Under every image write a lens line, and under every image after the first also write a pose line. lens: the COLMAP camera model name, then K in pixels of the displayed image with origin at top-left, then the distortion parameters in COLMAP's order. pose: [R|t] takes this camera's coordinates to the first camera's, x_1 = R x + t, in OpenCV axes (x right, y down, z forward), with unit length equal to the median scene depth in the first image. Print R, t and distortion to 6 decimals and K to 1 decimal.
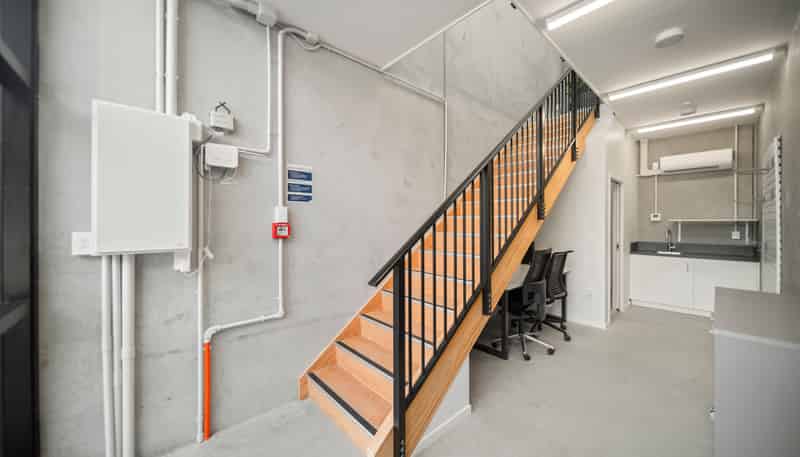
lens RADIAL K [[282.4, 0, 398.2], [0, 282.4, 223.7], [0, 0, 1]] dist [-0.002644, 0.000209]
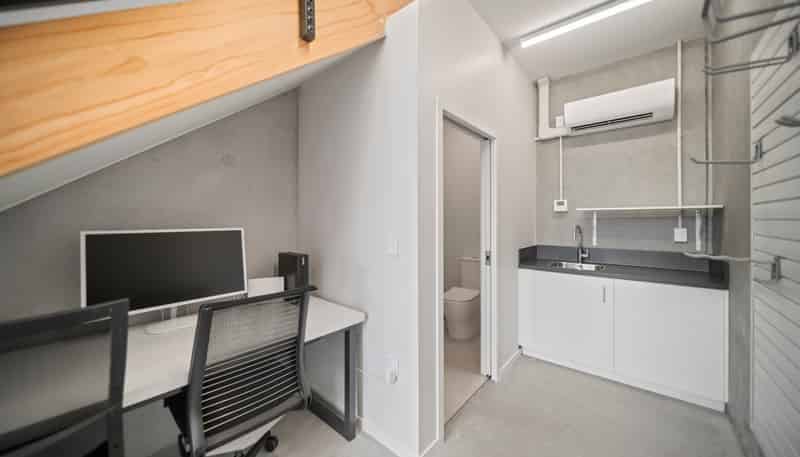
lens RADIAL K [[282.4, 0, 397.3], [0, 282.4, 220.4], [0, 0, 1]] dist [-0.002644, 0.000209]
pose [[0.991560, -0.007144, 0.129451, 0.535180], [0.007271, 0.999973, -0.000507, 0.008112], [-0.129444, 0.001444, 0.991586, 0.487788]]
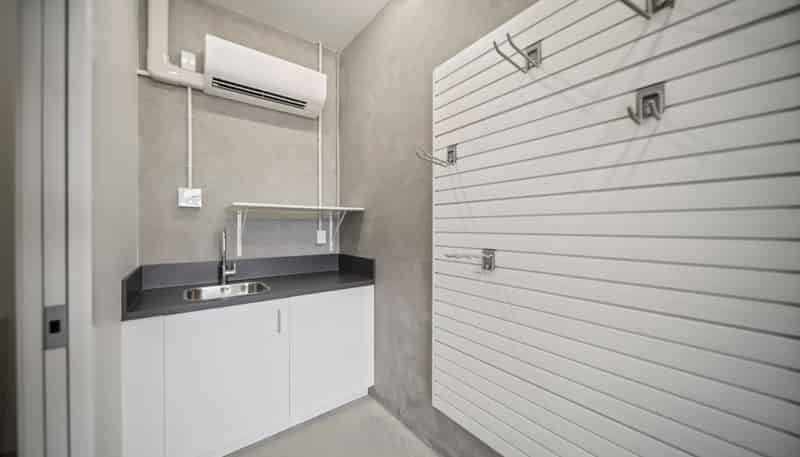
lens RADIAL K [[282.4, 0, 397.5], [0, 282.4, 227.7], [0, 0, 1]] dist [-0.002644, 0.000209]
pose [[0.078224, -0.008298, 0.996901, 0.615949], [0.004915, 0.999956, 0.007938, 0.018123], [-0.996924, 0.004279, 0.078261, 0.766086]]
